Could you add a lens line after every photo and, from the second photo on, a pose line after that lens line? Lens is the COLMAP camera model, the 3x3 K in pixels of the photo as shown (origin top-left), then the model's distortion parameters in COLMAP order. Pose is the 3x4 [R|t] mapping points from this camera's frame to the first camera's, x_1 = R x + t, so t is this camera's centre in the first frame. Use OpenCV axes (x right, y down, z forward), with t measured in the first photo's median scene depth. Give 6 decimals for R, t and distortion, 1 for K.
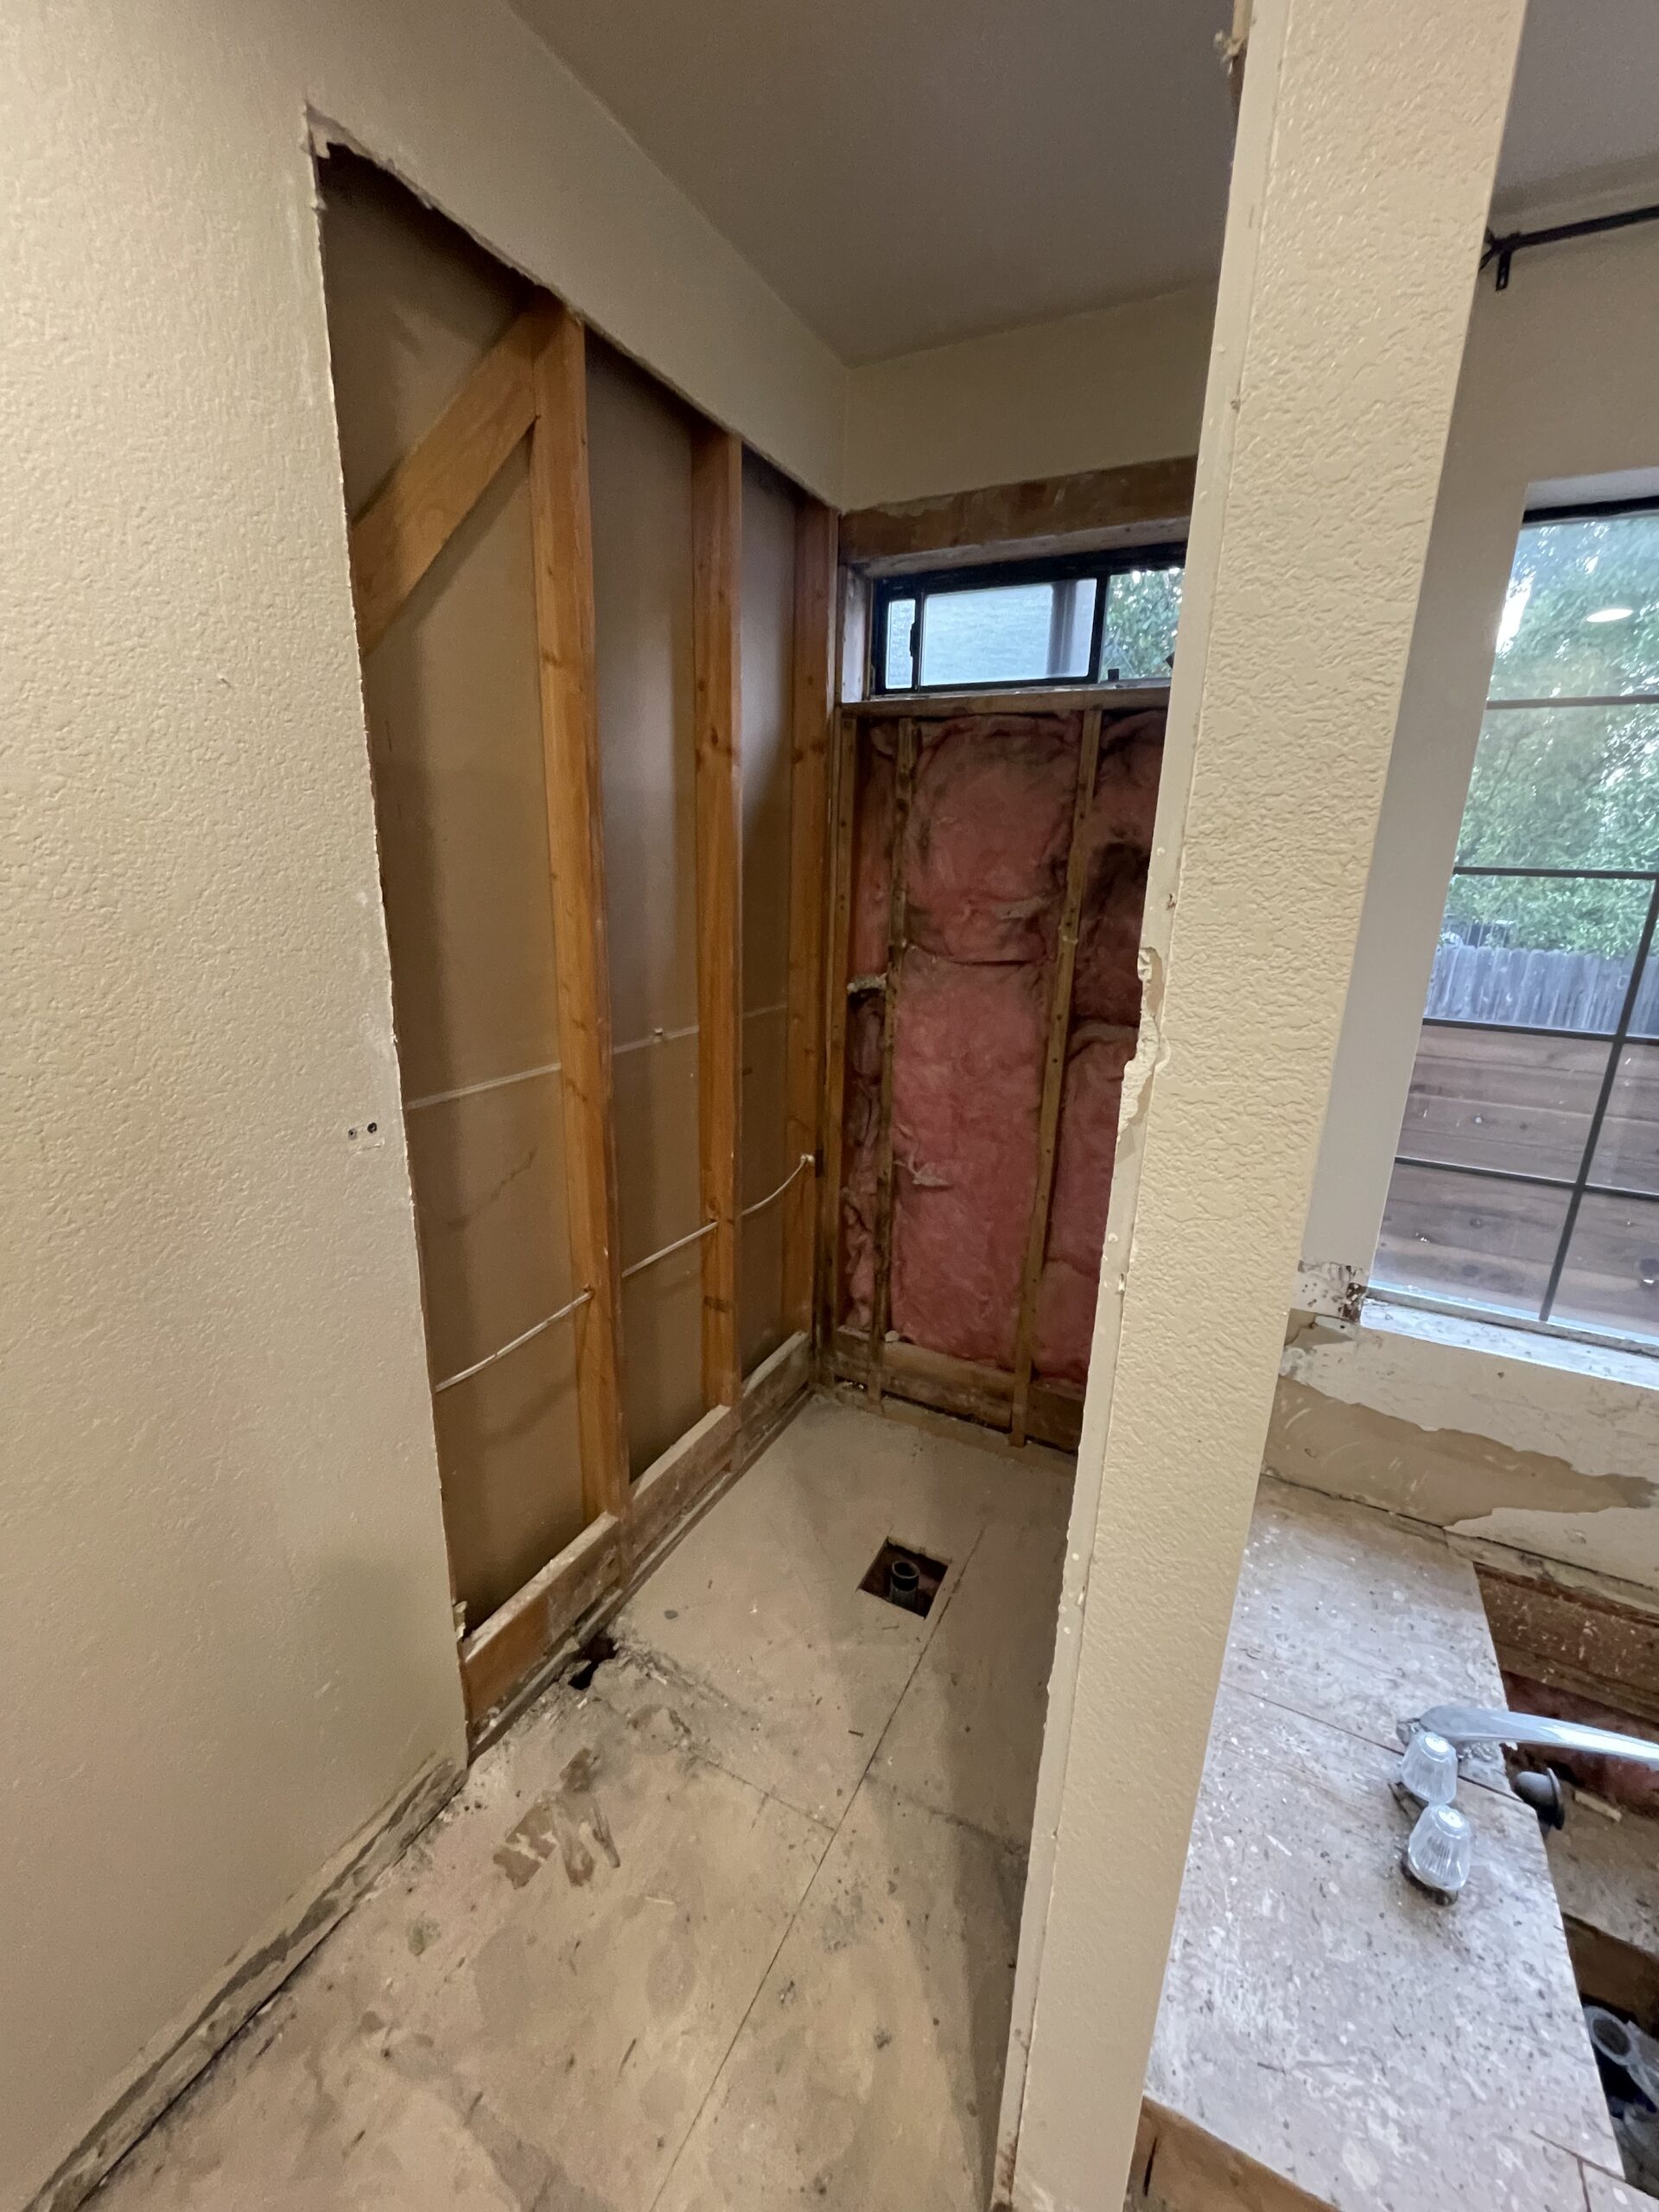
lens RADIAL K [[882.4, 0, 829.5], [0, 882.4, 1106.0], [0, 0, 1]] dist [0.000649, -0.000056]
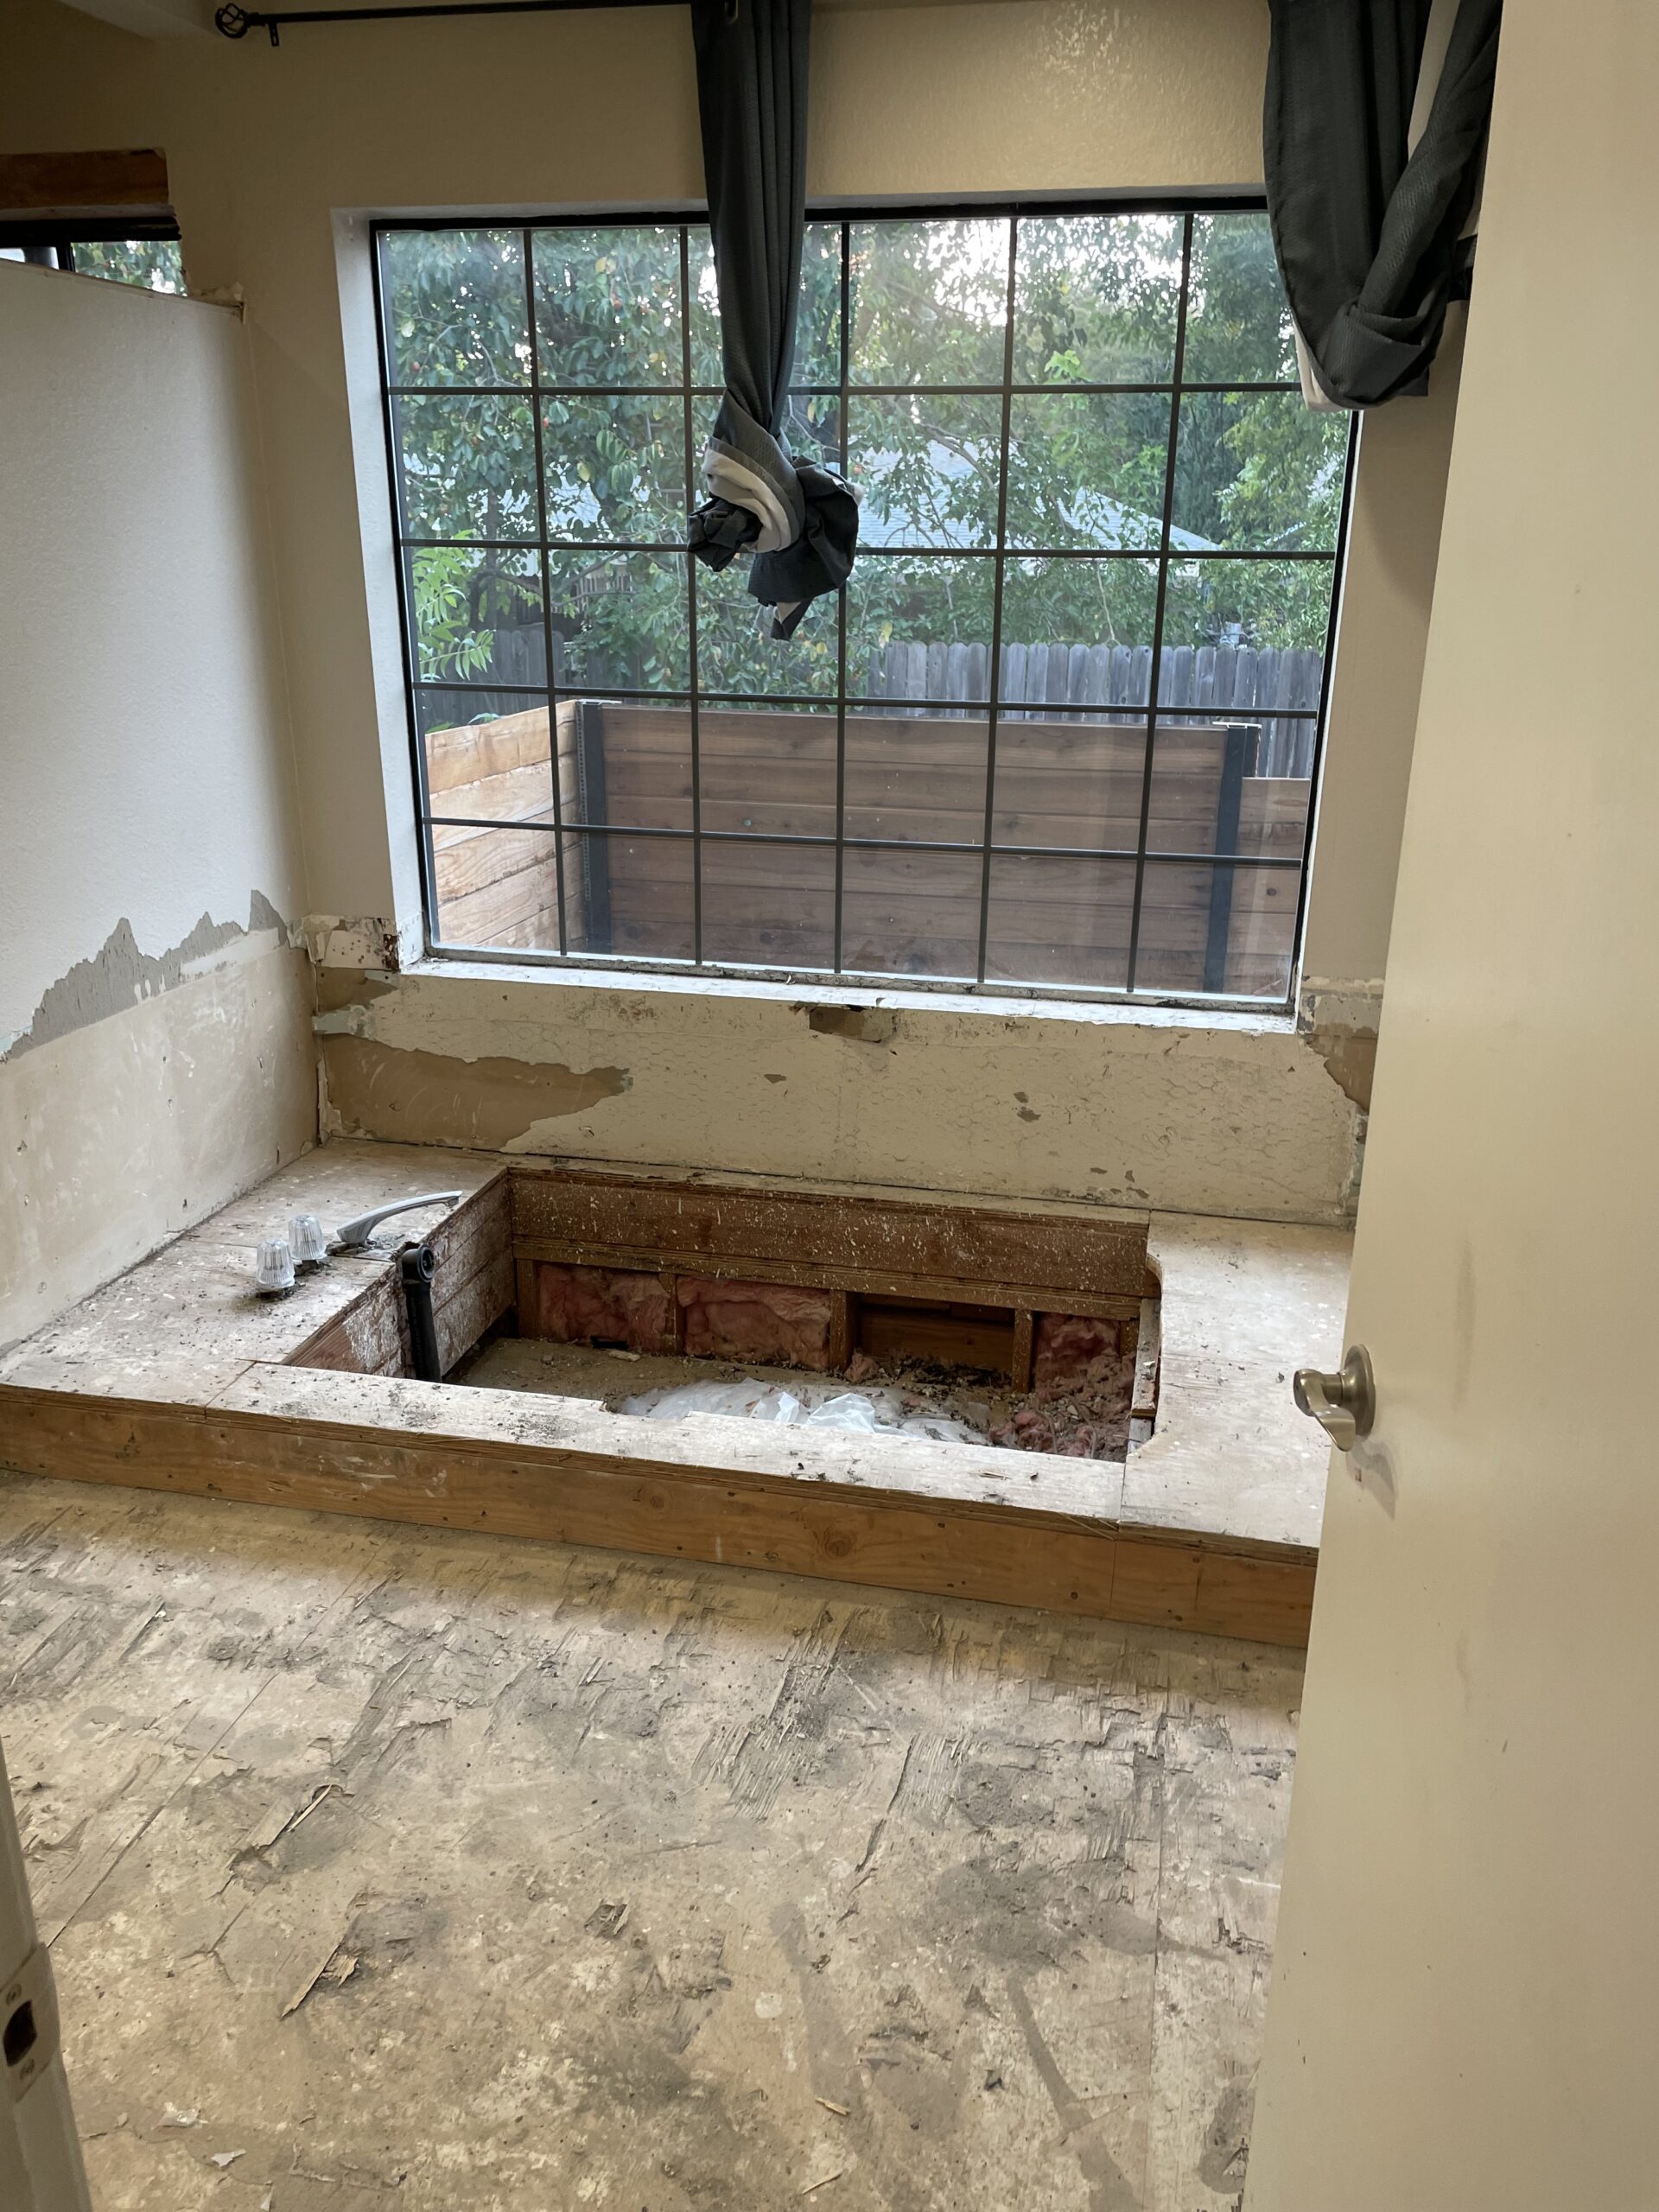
lens RADIAL K [[1656.6, 0, 829.5], [0, 1656.6, 1106.0], [0, 0, 1]] dist [0.035462, -0.006491]
pose [[0.969264, -0.101406, 0.224152, 0.650427], [0.088080, 0.993742, 0.068696, 0.322896], [-0.229716, -0.046842, 0.972130, -1.154449]]
